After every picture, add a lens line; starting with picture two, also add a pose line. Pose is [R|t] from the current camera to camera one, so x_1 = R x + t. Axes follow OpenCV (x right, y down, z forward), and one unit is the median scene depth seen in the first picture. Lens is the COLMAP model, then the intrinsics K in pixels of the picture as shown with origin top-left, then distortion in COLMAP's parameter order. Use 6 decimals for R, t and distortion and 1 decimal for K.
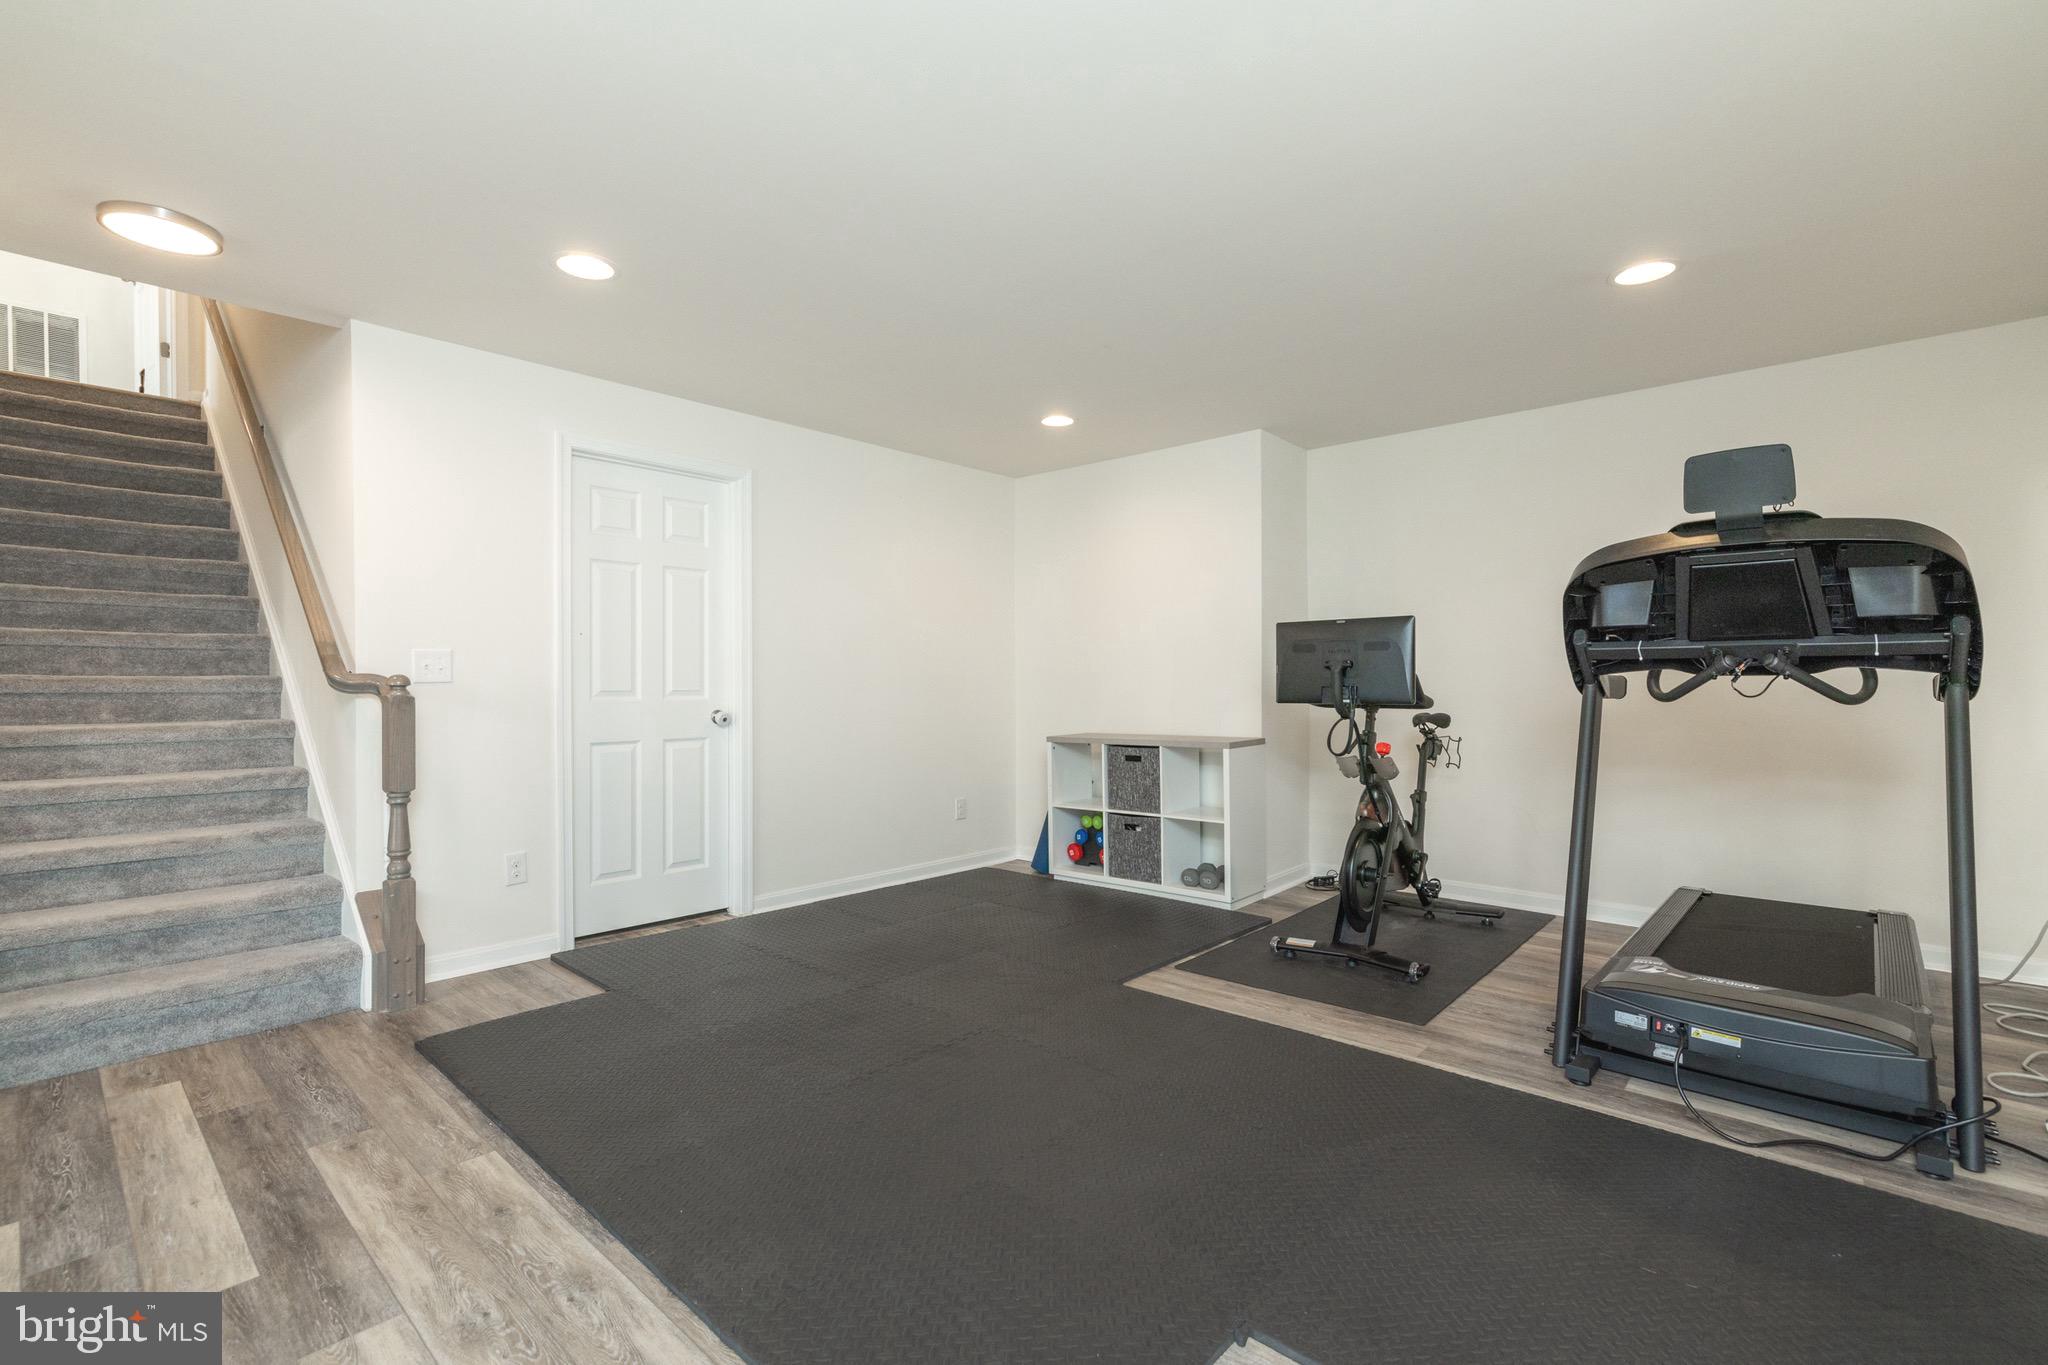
lens RADIAL K [[890.4, 0, 1030.3], [0, 890.4, 677.4], [0, 0, 1]] dist [-0.000803, -0.000076]
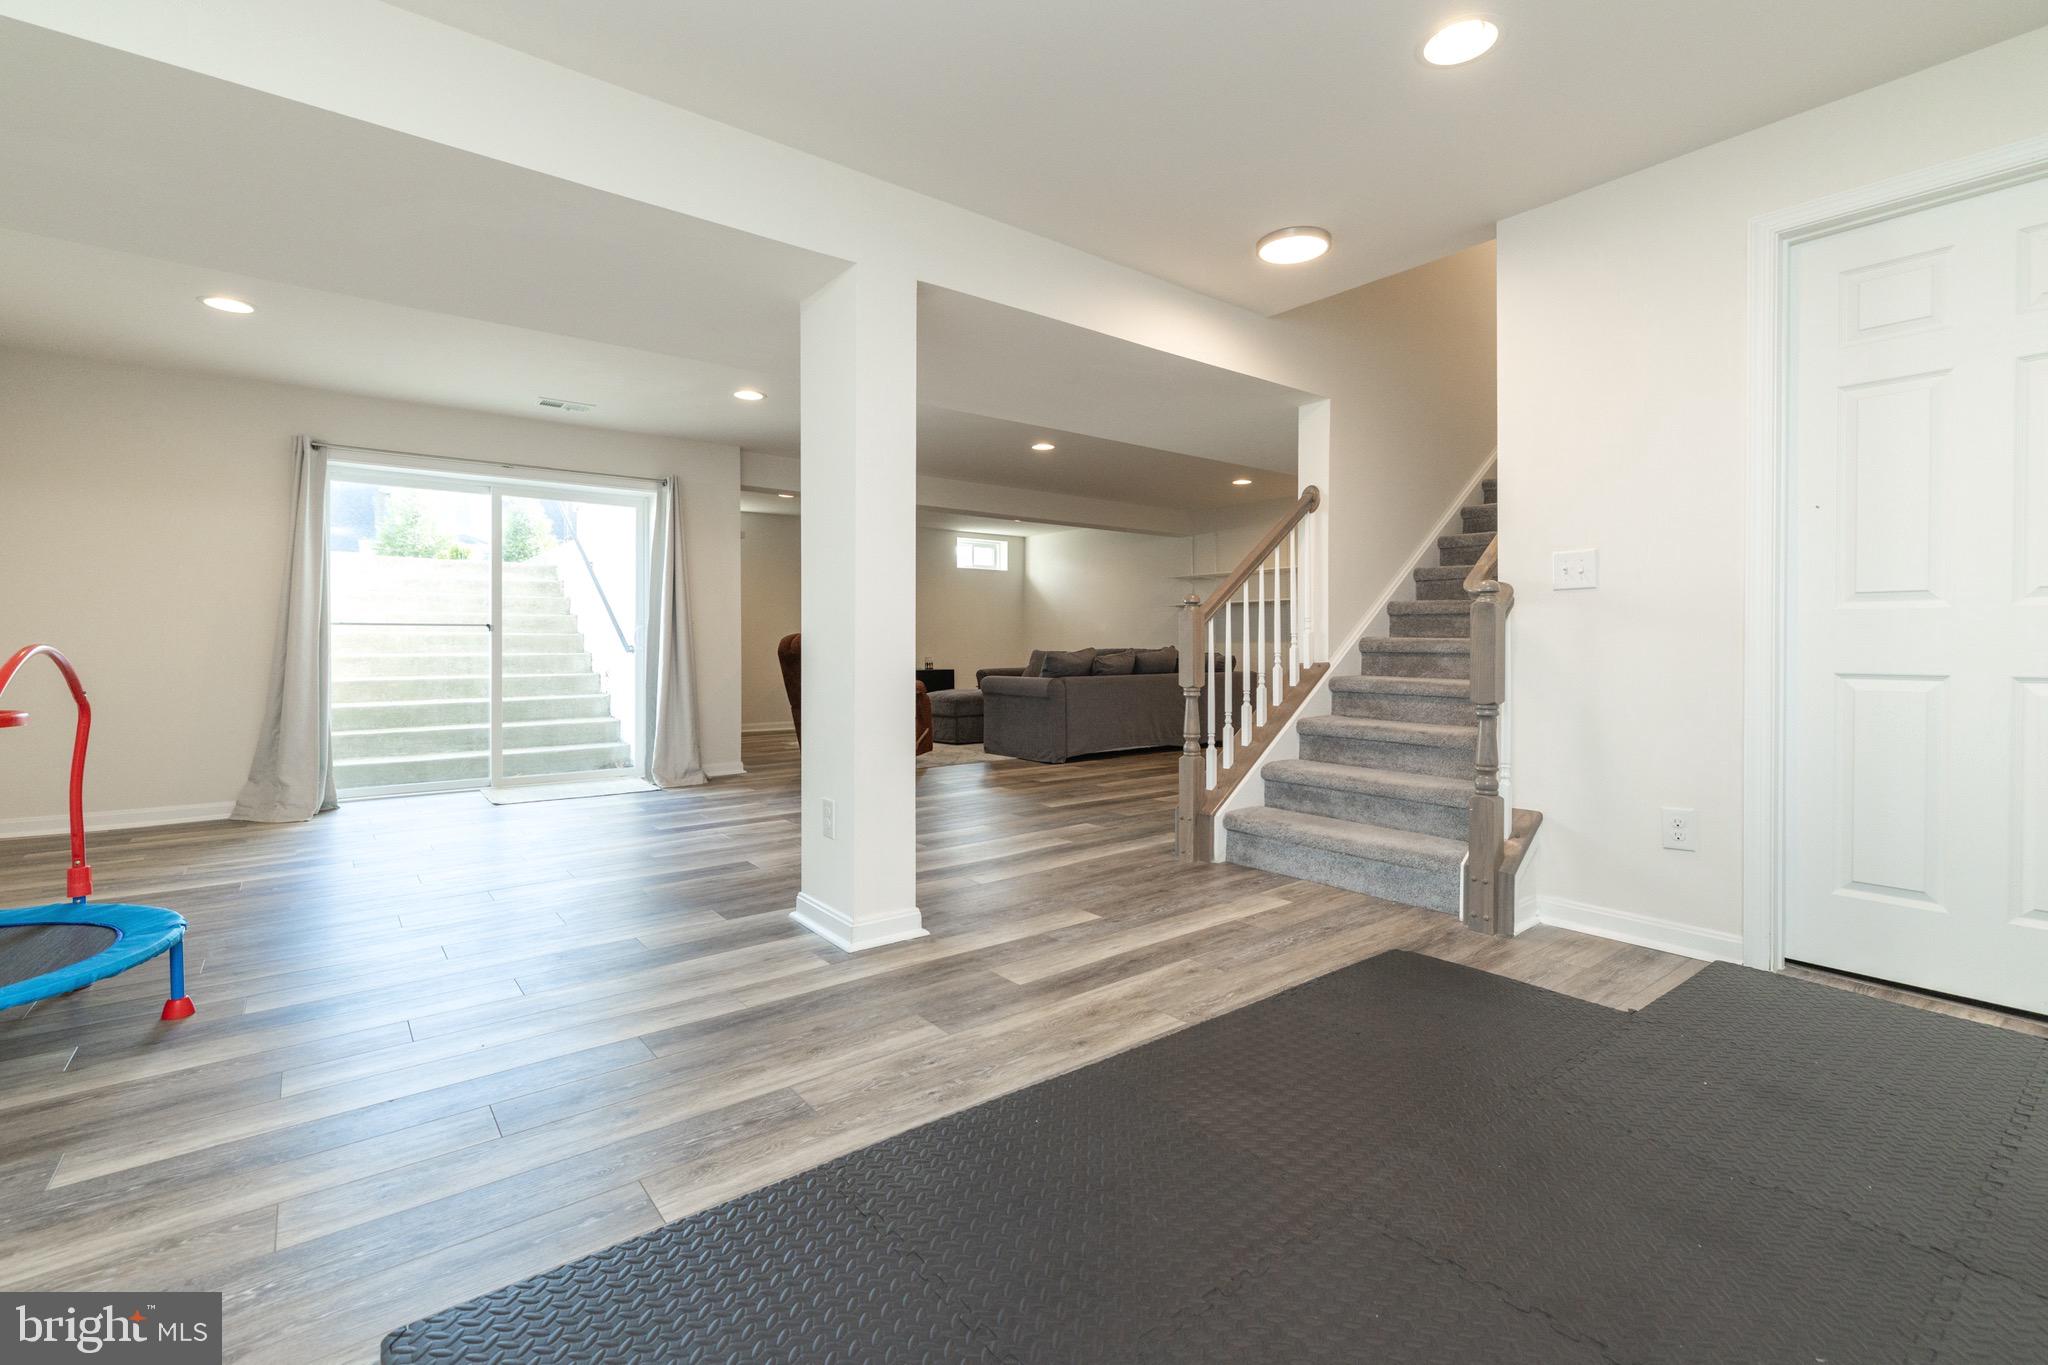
lens RADIAL K [[890.4, 0, 1011.7], [0, 890.4, 650.4], [0, 0, 1]] dist [-0.000803, -0.000076]
pose [[-0.160771, 0.014601, -0.986884, 0.359970], [0.007607, 0.999879, 0.013555, 0.066194], [0.986962, -0.005328, -0.160863, 0.776375]]
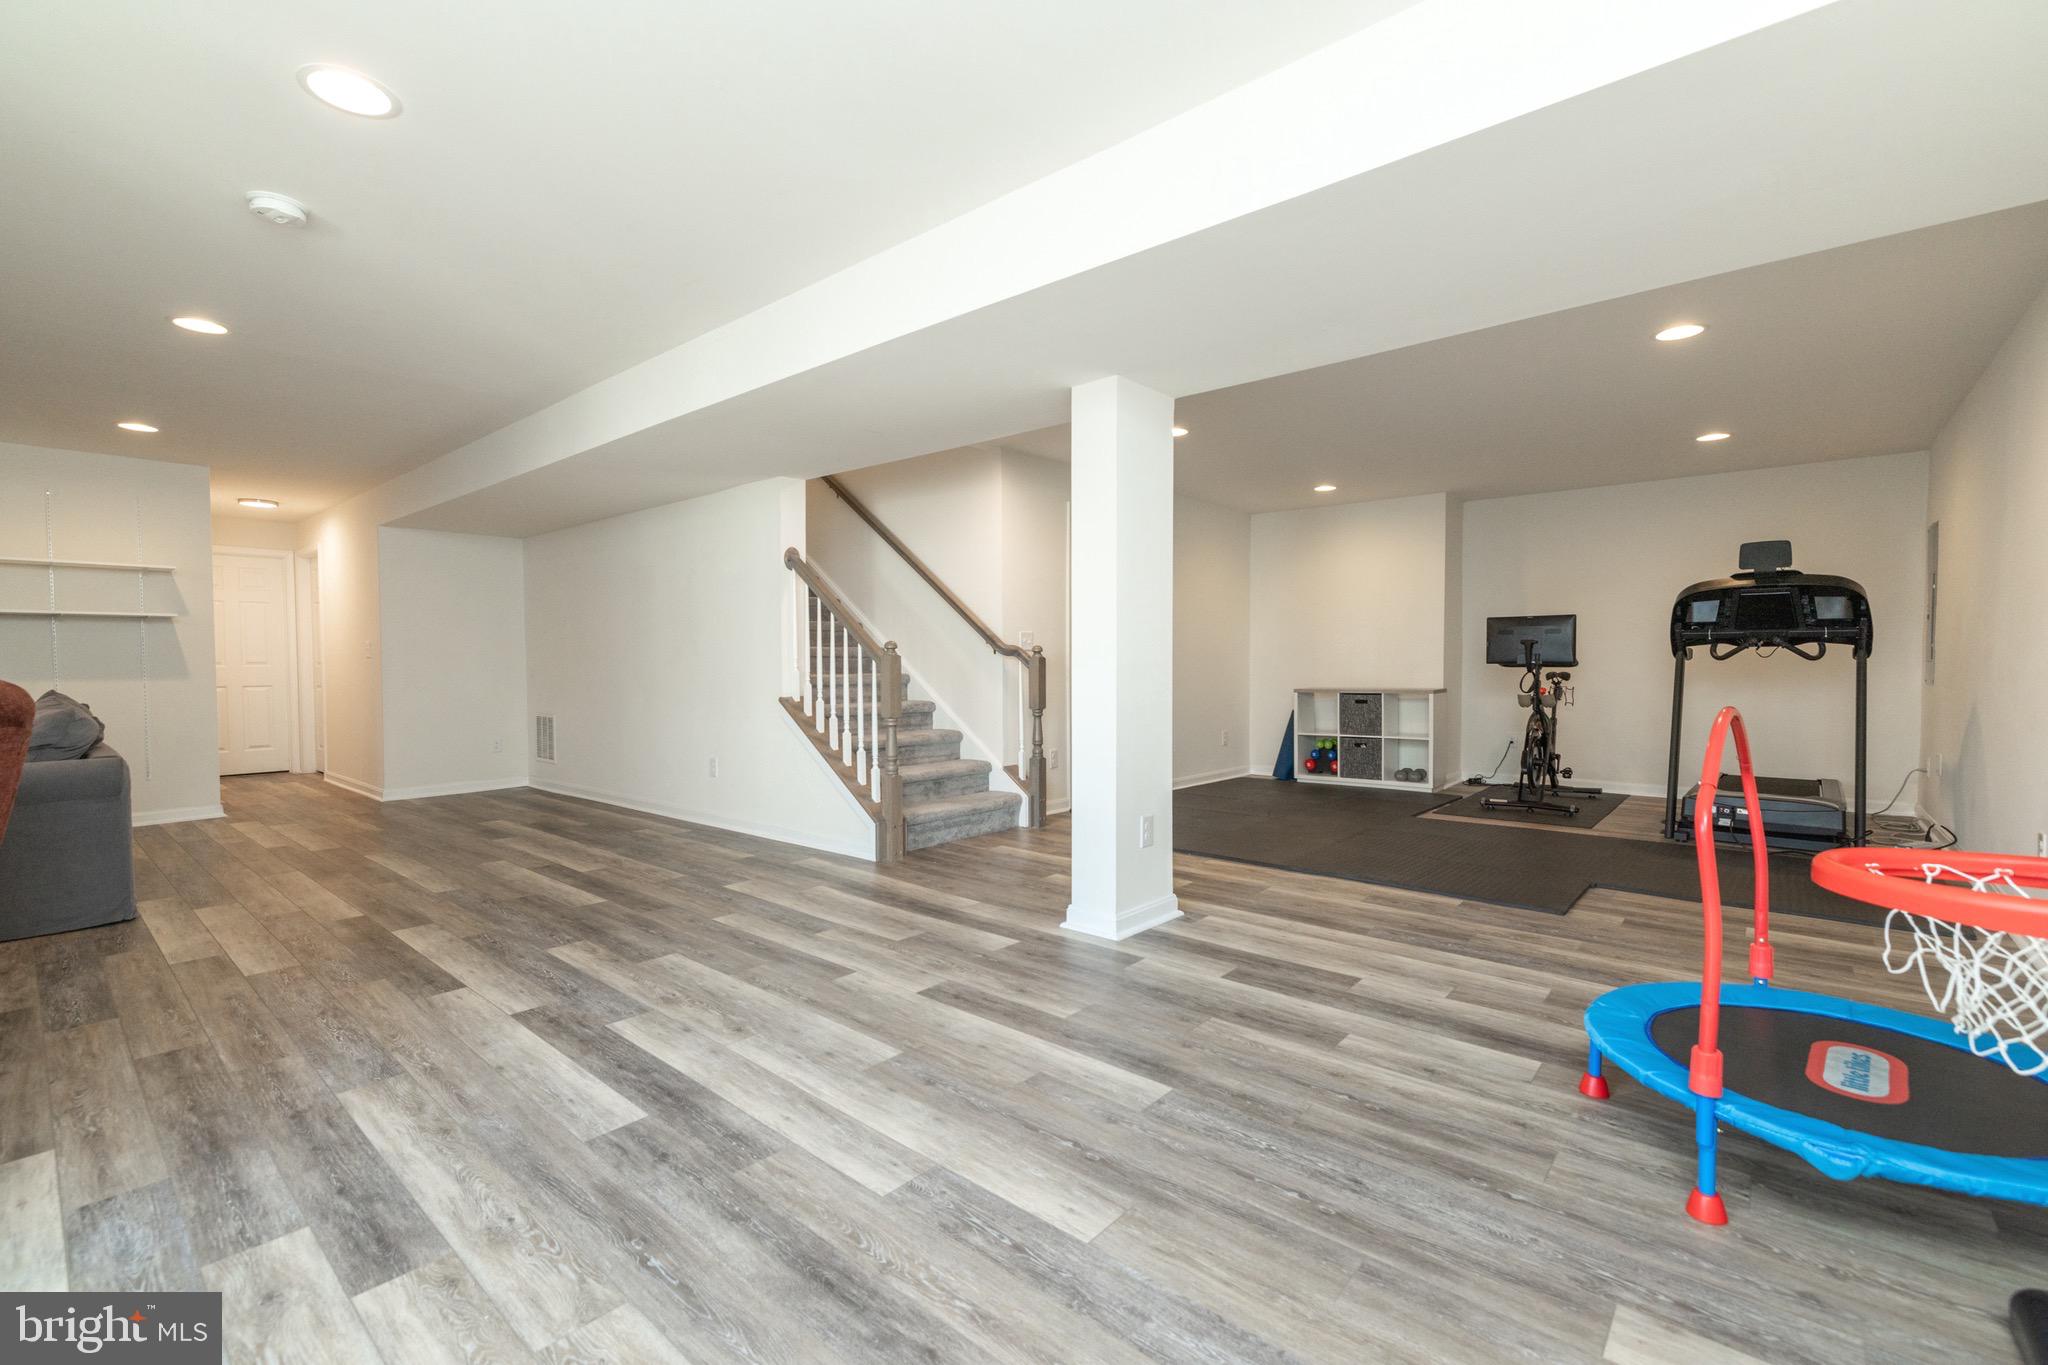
lens RADIAL K [[890.4, 0, 1018.0], [0, 890.4, 682.8], [0, 0, 1]] dist [-0.000803, -0.000076]
pose [[0.999675, 0.000613, 0.025496, -0.899532], [-0.001336, 0.999597, 0.028356, 0.023374], [-0.025468, -0.028381, 0.999273, -0.939822]]
